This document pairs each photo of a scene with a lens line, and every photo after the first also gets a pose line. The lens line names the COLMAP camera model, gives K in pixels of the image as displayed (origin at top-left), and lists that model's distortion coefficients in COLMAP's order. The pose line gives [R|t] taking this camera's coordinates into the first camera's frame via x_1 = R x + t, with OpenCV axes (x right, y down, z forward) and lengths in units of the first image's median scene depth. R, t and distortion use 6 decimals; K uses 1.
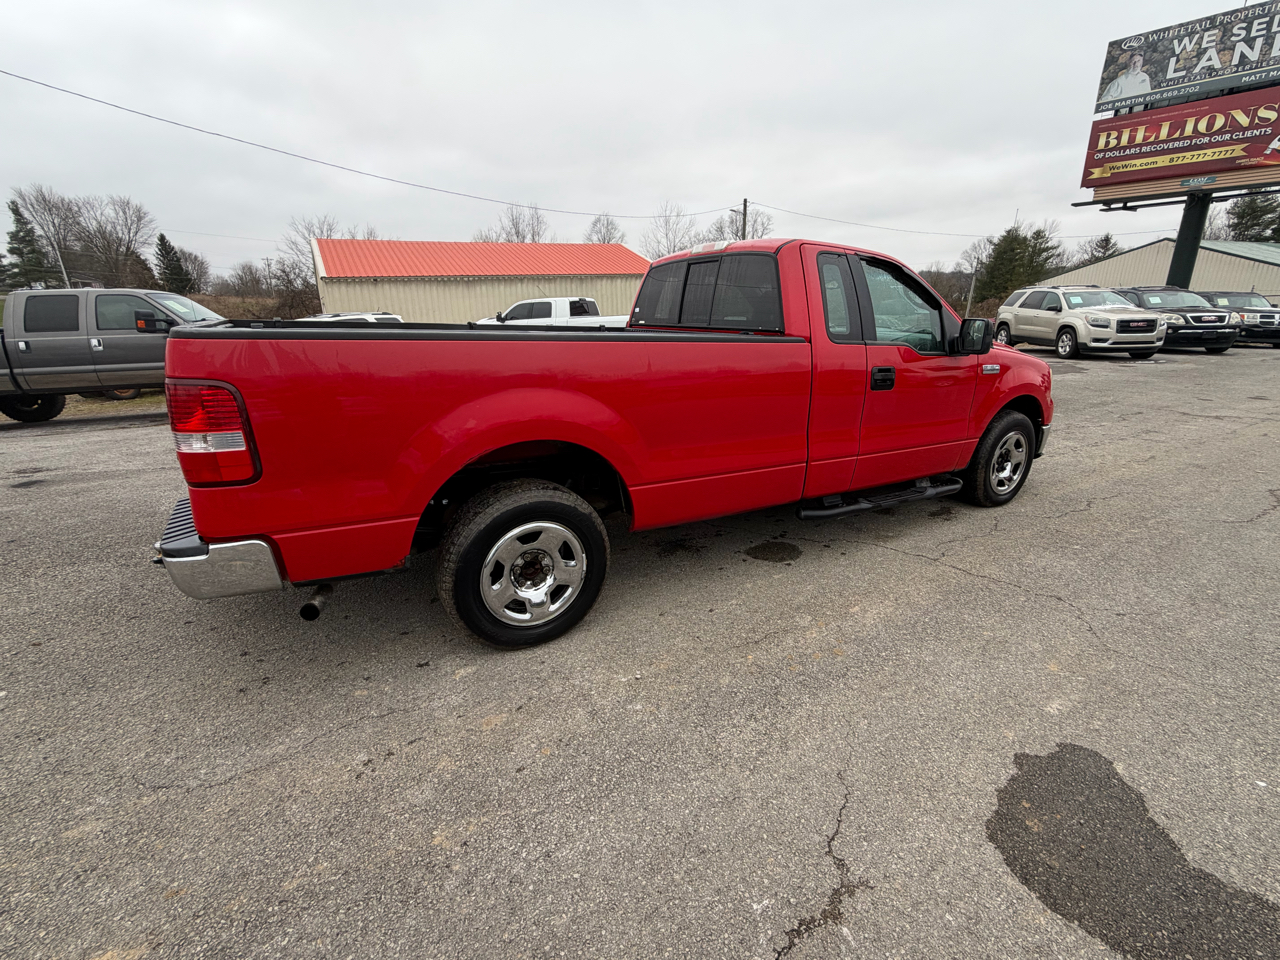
lens RADIAL K [[576.7, 0, 639.1], [0, 576.7, 481.0], [0, 0, 1]] dist [-0.000006, -0.000151]
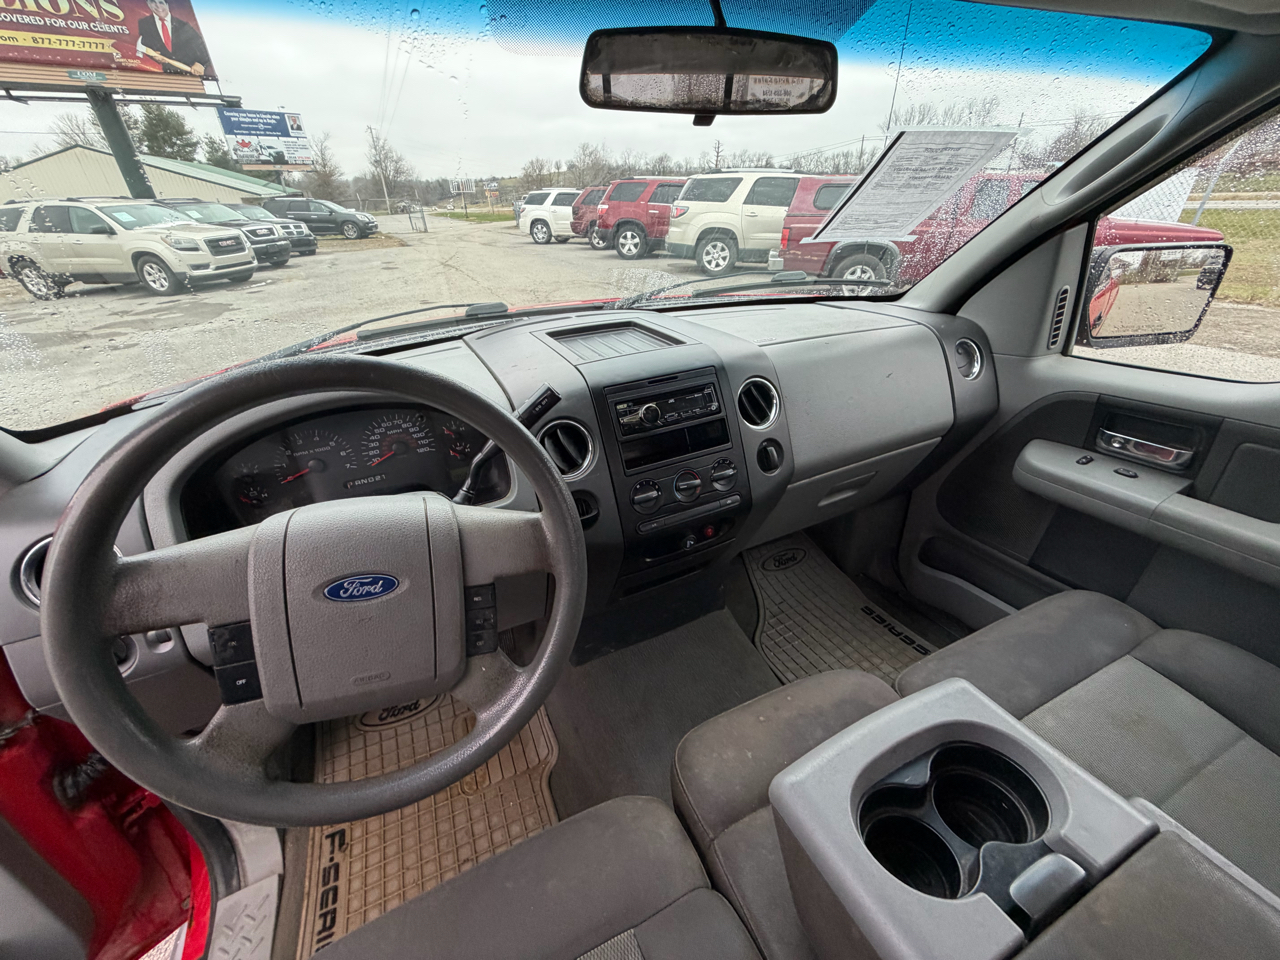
lens RADIAL K [[509.8, 0, 634.9], [0, 509.8, 479.3], [0, 0, 1]] dist [-0.001289, 0.000138]
pose [[0.081595, -0.482167, 0.872271, 0.044926], [0.325577, 0.840072, 0.433912, -0.077057], [-0.941988, 0.248586, 0.225528, 0.243791]]
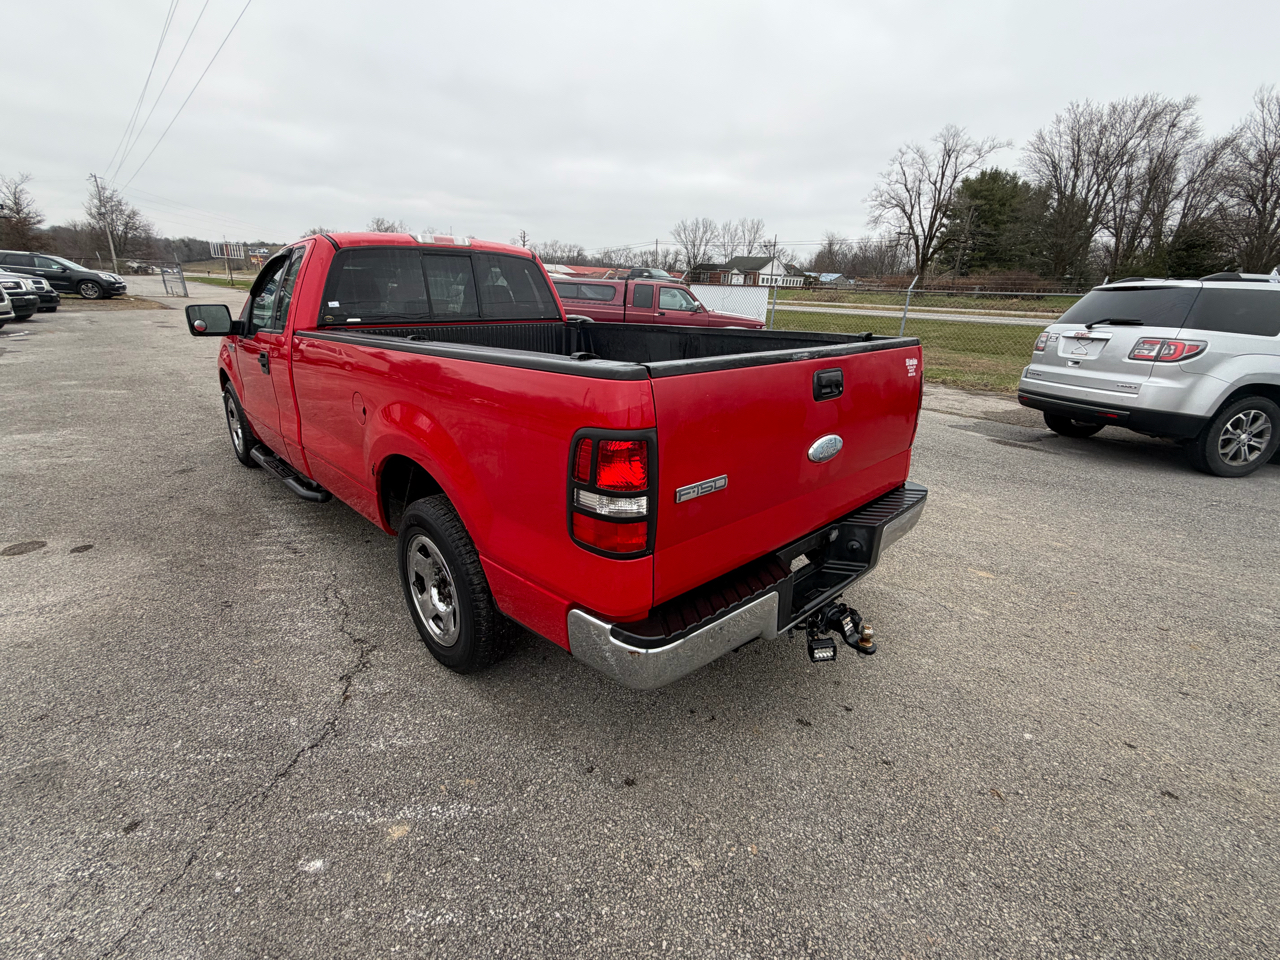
lens RADIAL K [[576.7, 0, 637.9], [0, 576.7, 480.3], [0, 0, 1]] dist [-0.000006, -0.000151]
pose [[-0.227582, -0.318592, 0.920166, -0.206814], [0.256703, 0.891907, 0.372297, -0.065611], [-0.939314, 0.320937, -0.121199, 0.192817]]
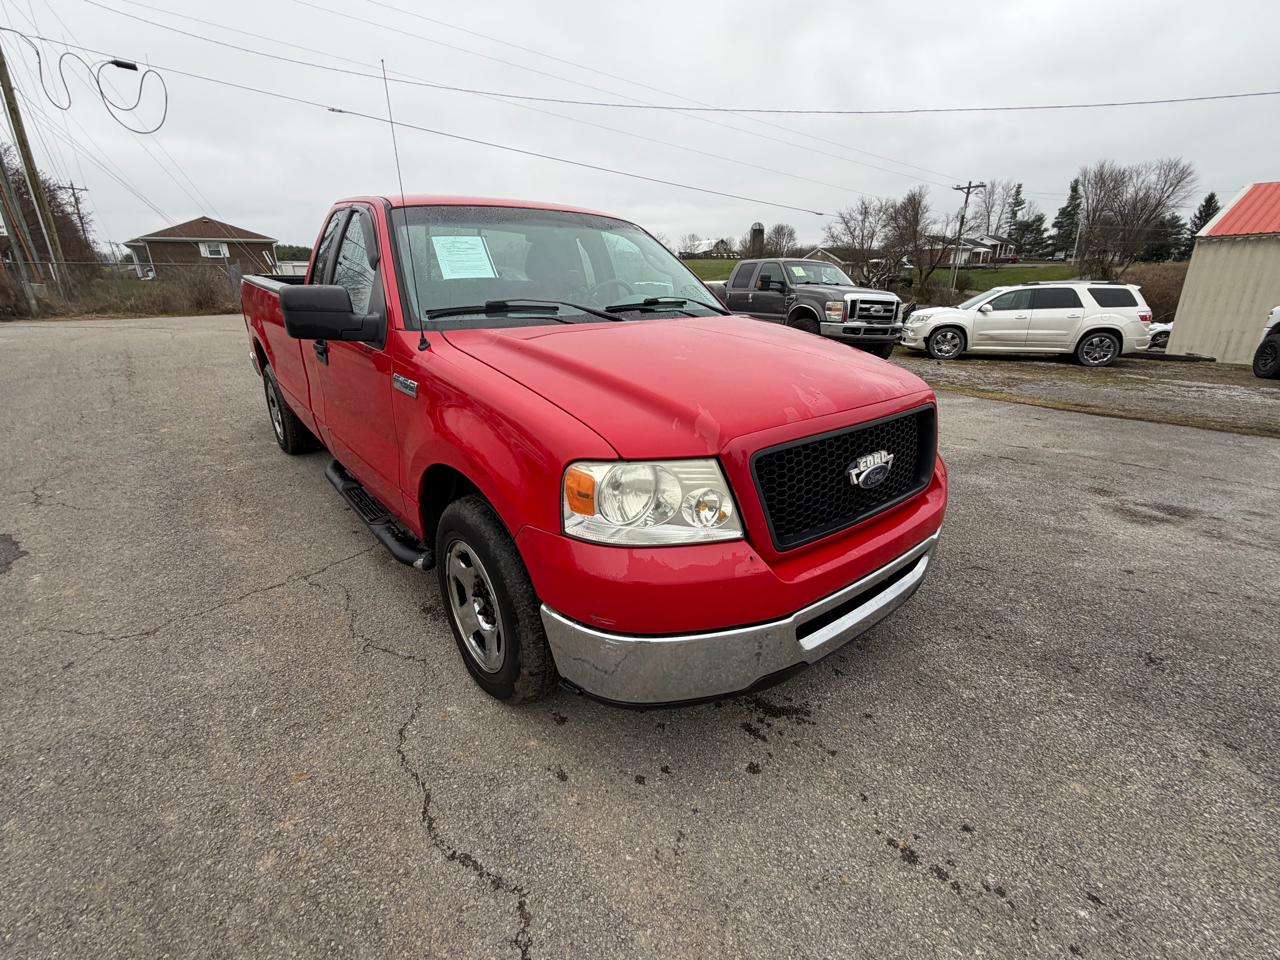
lens RADIAL K [[576.7, 0, 637.9], [0, 576.7, 481.5], [0, 0, 1]] dist [-0.000006, -0.000151]
pose [[0.155574, 0.340562, -0.927262, 0.257691], [-0.292756, 0.912416, 0.285991, -0.072265], [0.943446, 0.226969, 0.241649, 0.239420]]
